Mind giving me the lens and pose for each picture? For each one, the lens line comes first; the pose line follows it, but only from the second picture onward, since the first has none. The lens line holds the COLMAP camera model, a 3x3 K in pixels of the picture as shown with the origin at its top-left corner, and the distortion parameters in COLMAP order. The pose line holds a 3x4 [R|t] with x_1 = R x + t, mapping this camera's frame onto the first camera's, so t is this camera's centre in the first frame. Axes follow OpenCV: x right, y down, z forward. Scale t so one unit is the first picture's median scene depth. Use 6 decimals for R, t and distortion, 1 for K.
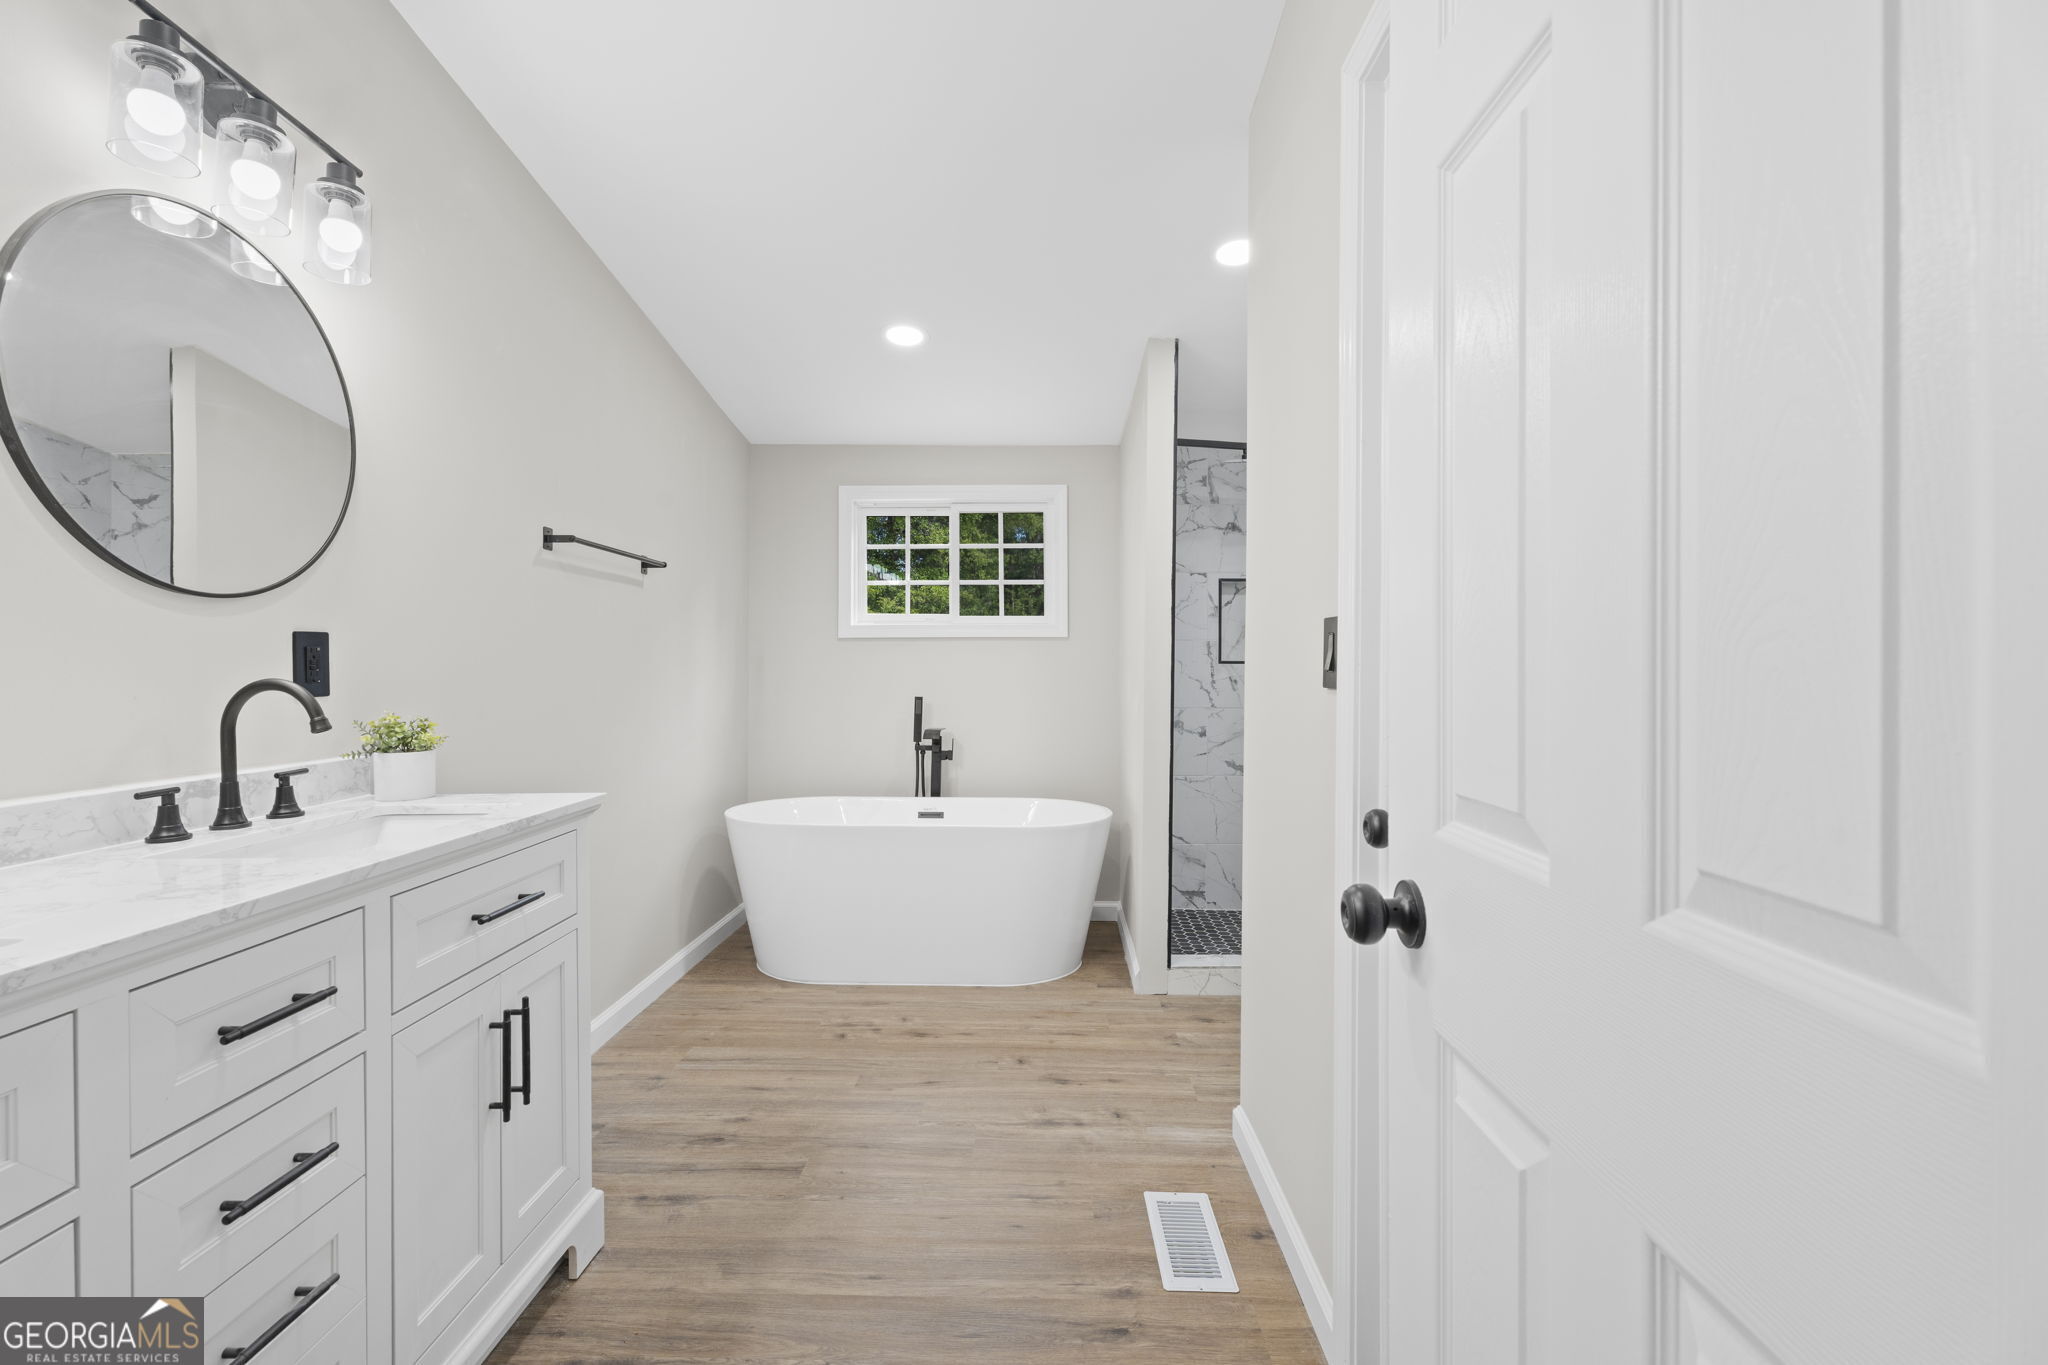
lens RADIAL K [[910.2, 0, 1022.9], [0, 910.2, 676.8], [0, 0, 1]] dist [-0.001871, -0.000921]
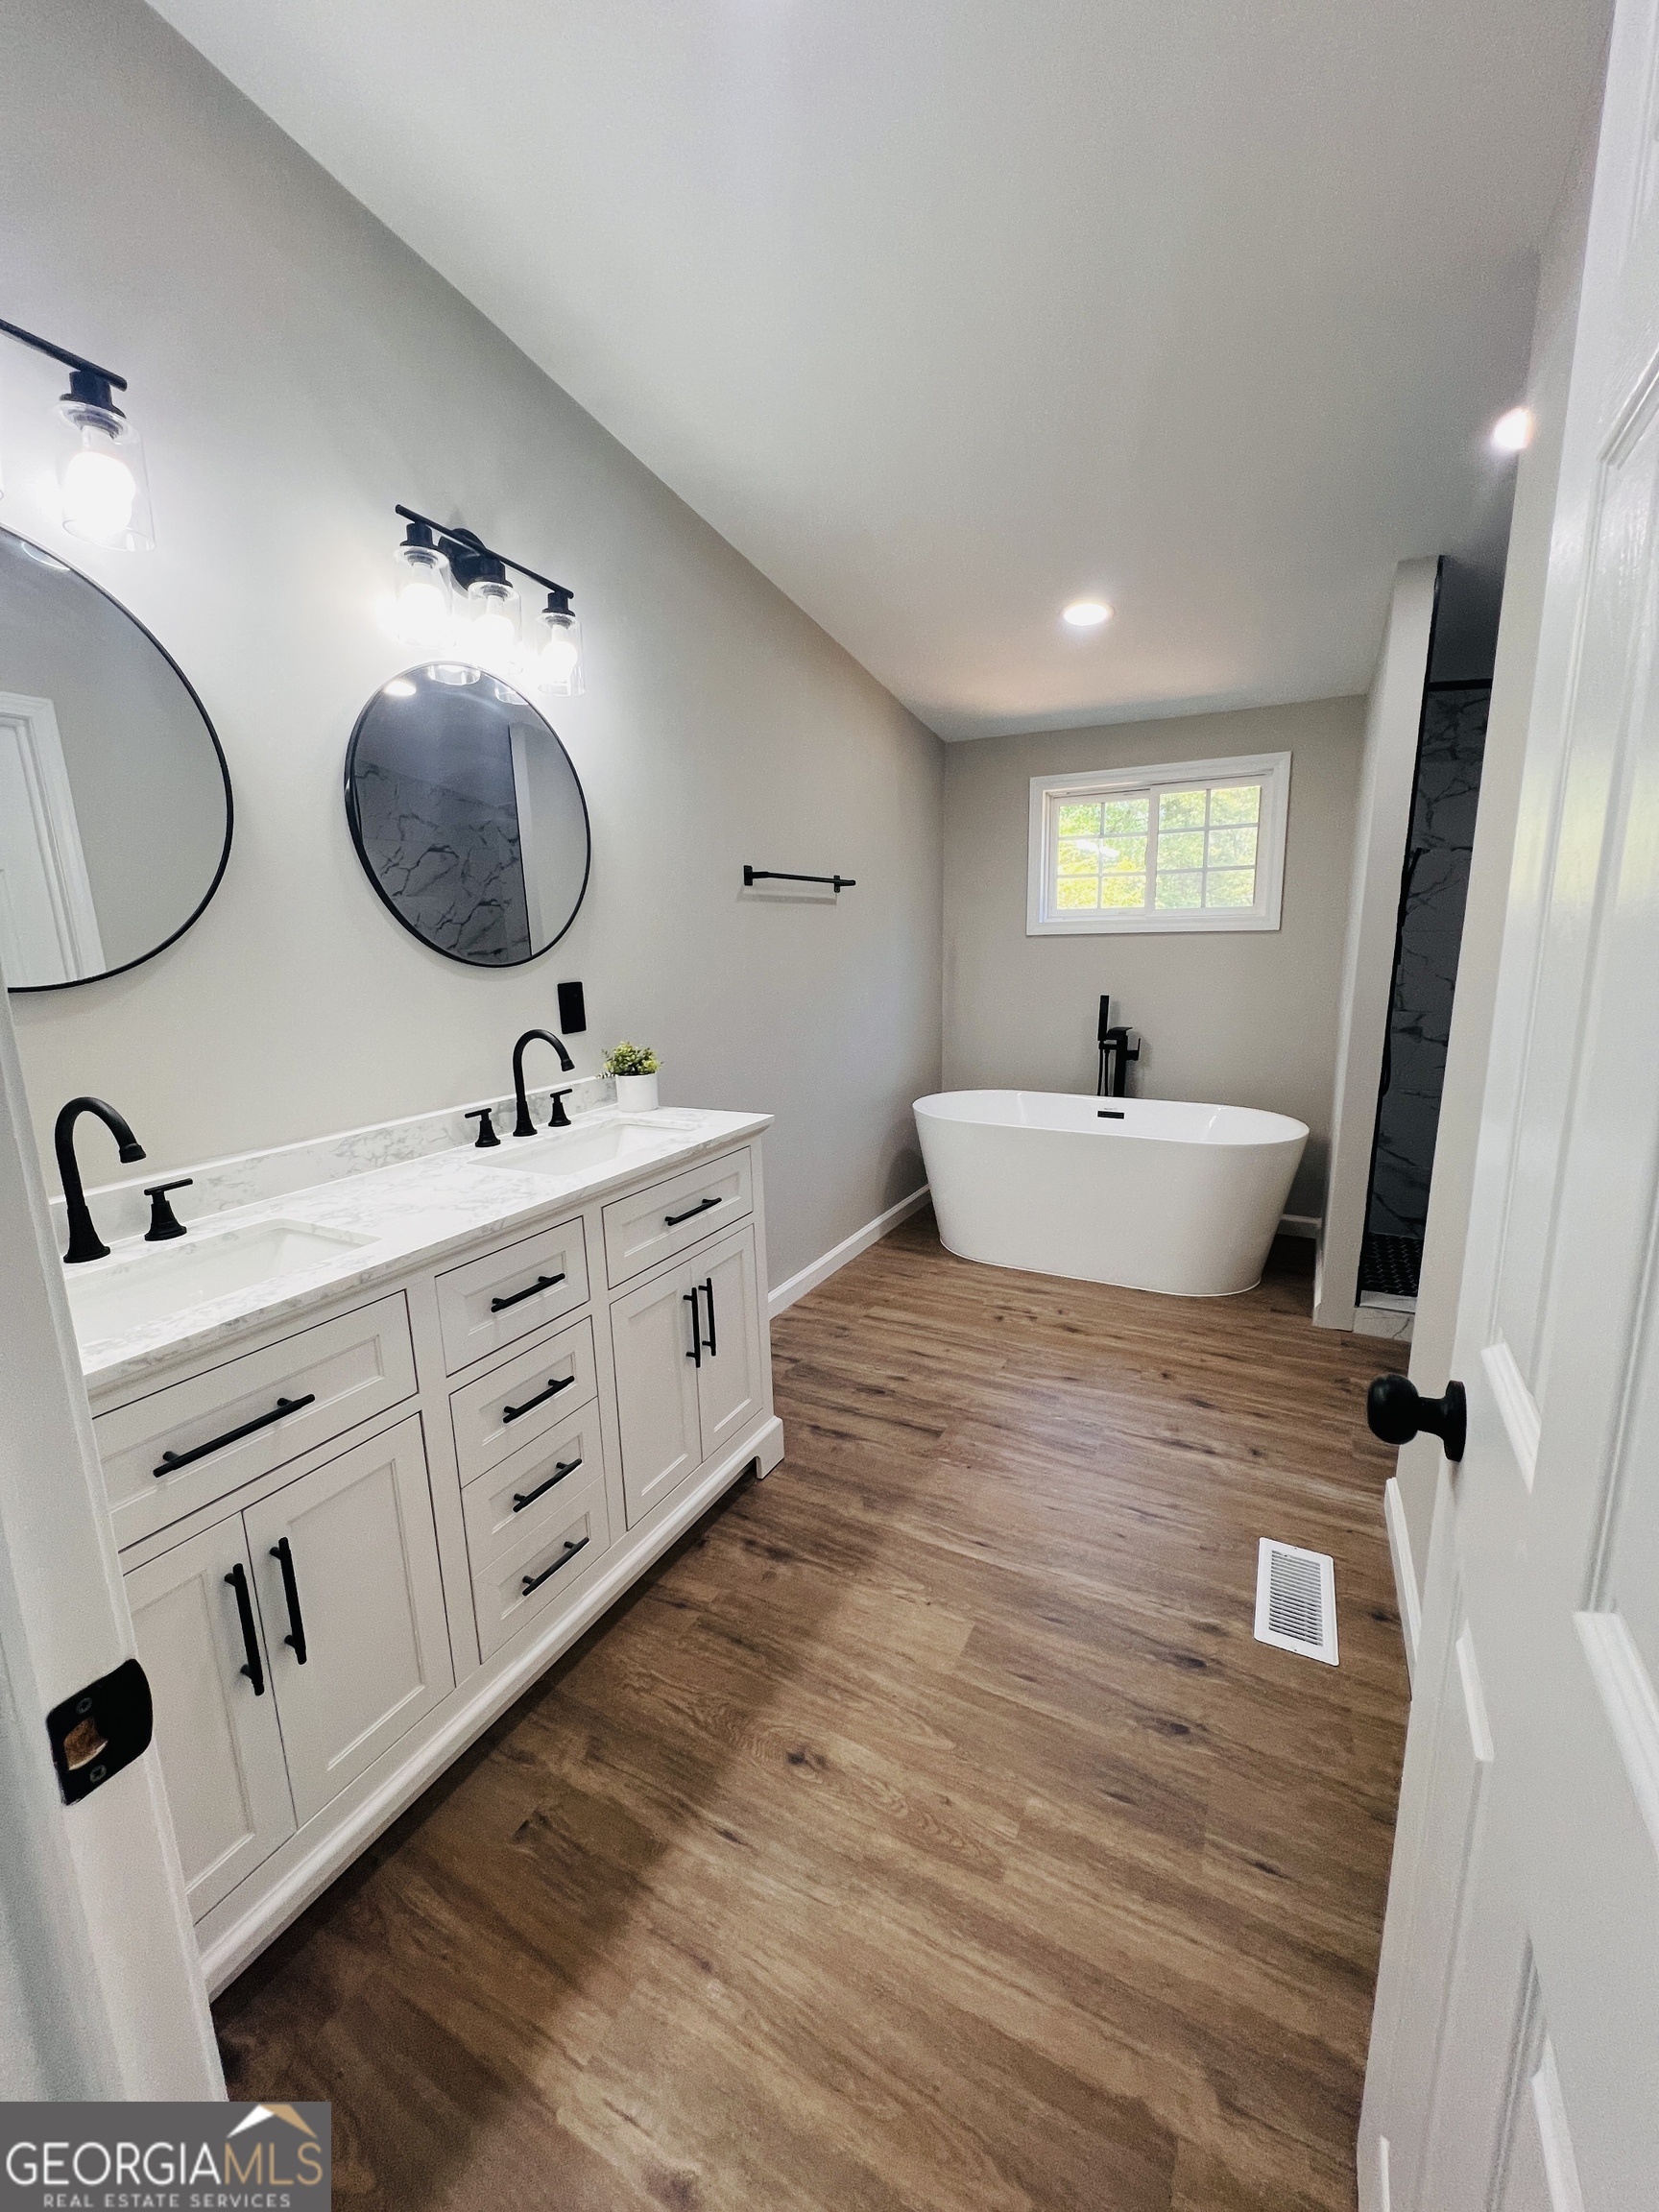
lens RADIAL K [[881.0, 0, 833.3], [0, 881.0, 1104.8], [0, 0, 1]] dist [-0.002321, -0.000281]
pose [[0.891274, 0.068340, -0.448285, 0.132580], [0.019202, 0.982004, 0.187881, -0.104525], [0.453058, -0.176061, 0.873923, 0.029271]]
